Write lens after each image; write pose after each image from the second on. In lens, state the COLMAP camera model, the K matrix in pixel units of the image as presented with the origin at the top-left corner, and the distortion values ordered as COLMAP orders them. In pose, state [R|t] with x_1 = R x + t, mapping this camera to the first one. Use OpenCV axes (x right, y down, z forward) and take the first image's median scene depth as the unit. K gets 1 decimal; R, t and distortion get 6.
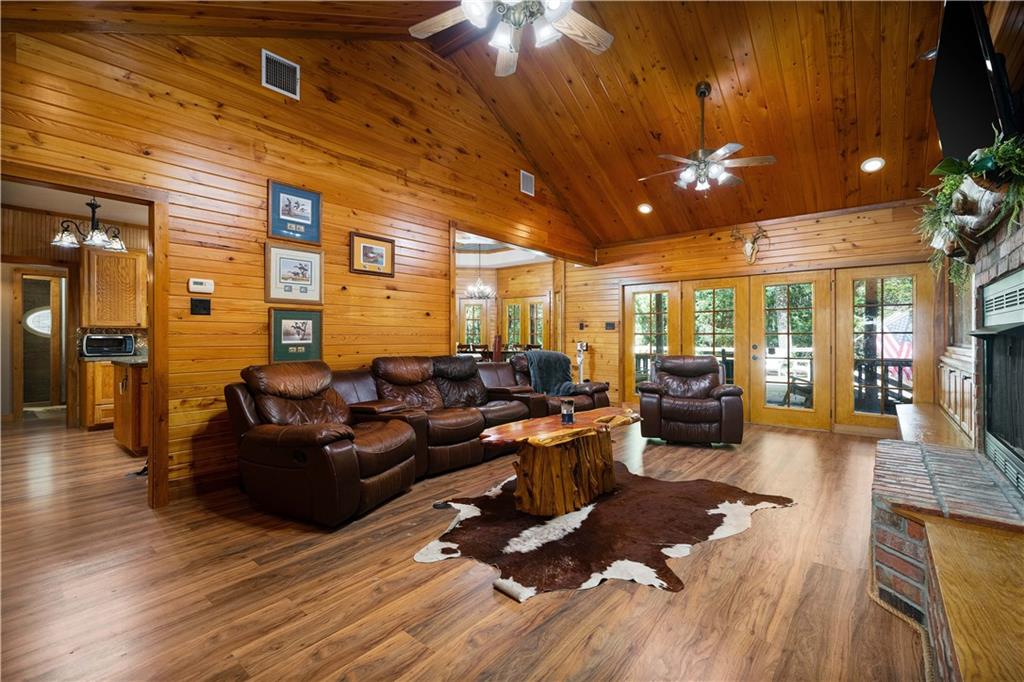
lens RADIAL K [[449.2, 0, 512.3], [0, 449.2, 340.1], [0, 0, 1]] dist [-0.000226, -0.000250]
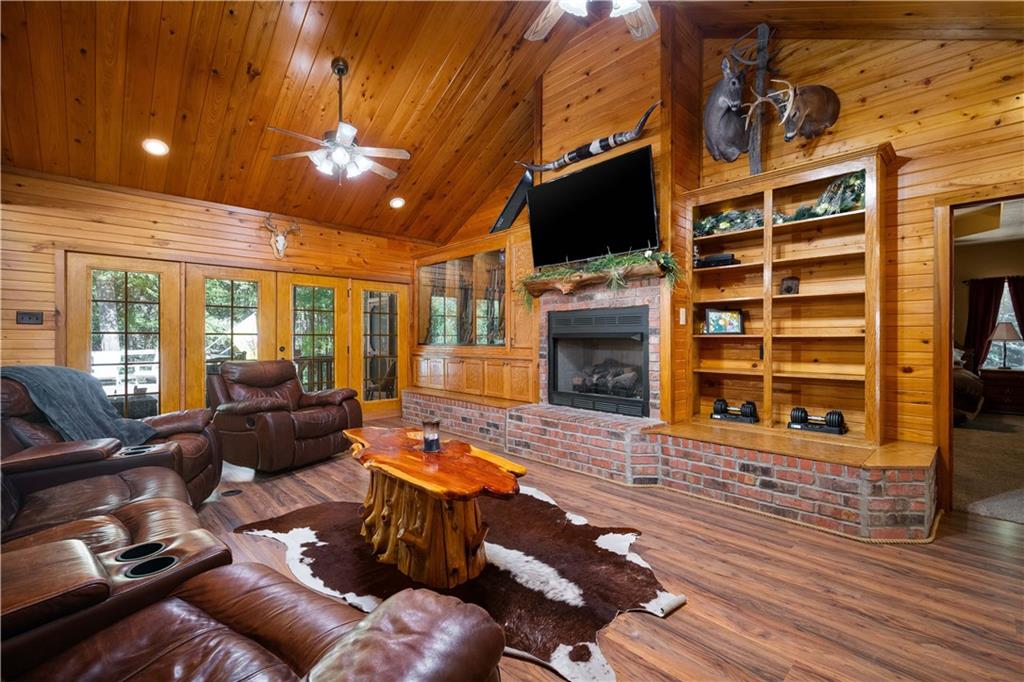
lens RADIAL K [[449.2, 0, 520.0], [0, 449.2, 339.7], [0, 0, 1]] dist [-0.000226, -0.000250]
pose [[0.105569, -0.002060, 0.994410, -0.549461], [0.004260, 0.999990, 0.001619, -0.005500], [-0.994403, 0.004065, 0.105576, 0.676843]]
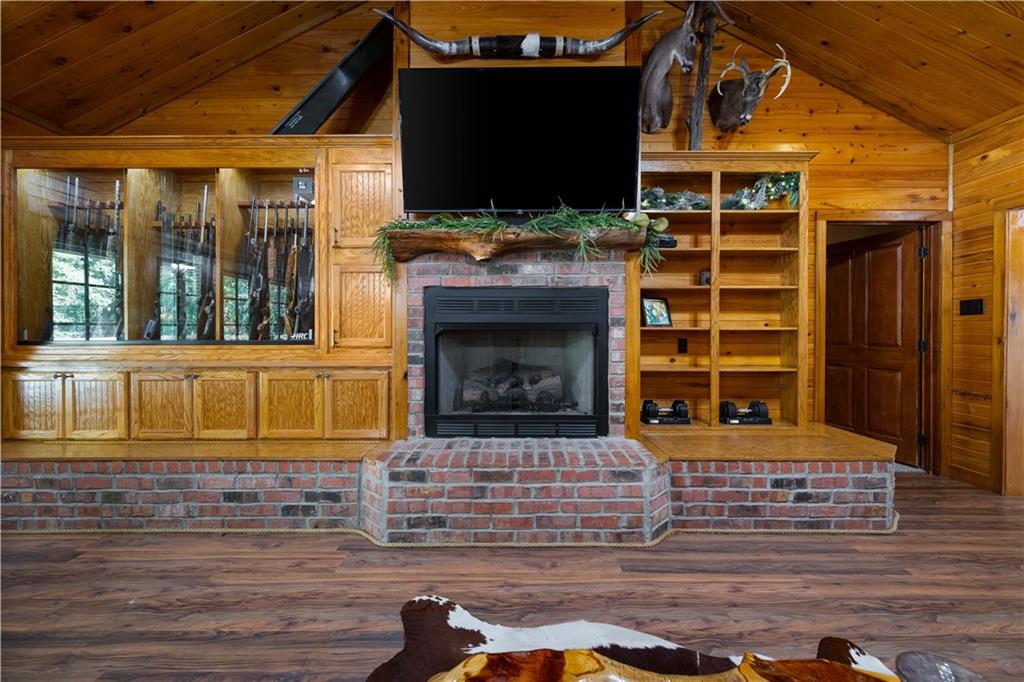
lens RADIAL K [[414.4, 0, 515.0], [0, 414.4, 333.4], [0, 0, 1]] dist [0.001483, -0.000213]
pose [[-0.644901, -0.005370, 0.764247, 0.097928], [0.002084, 0.999959, 0.008785, -0.008216], [-0.764263, 0.007258, -0.644864, 1.093474]]
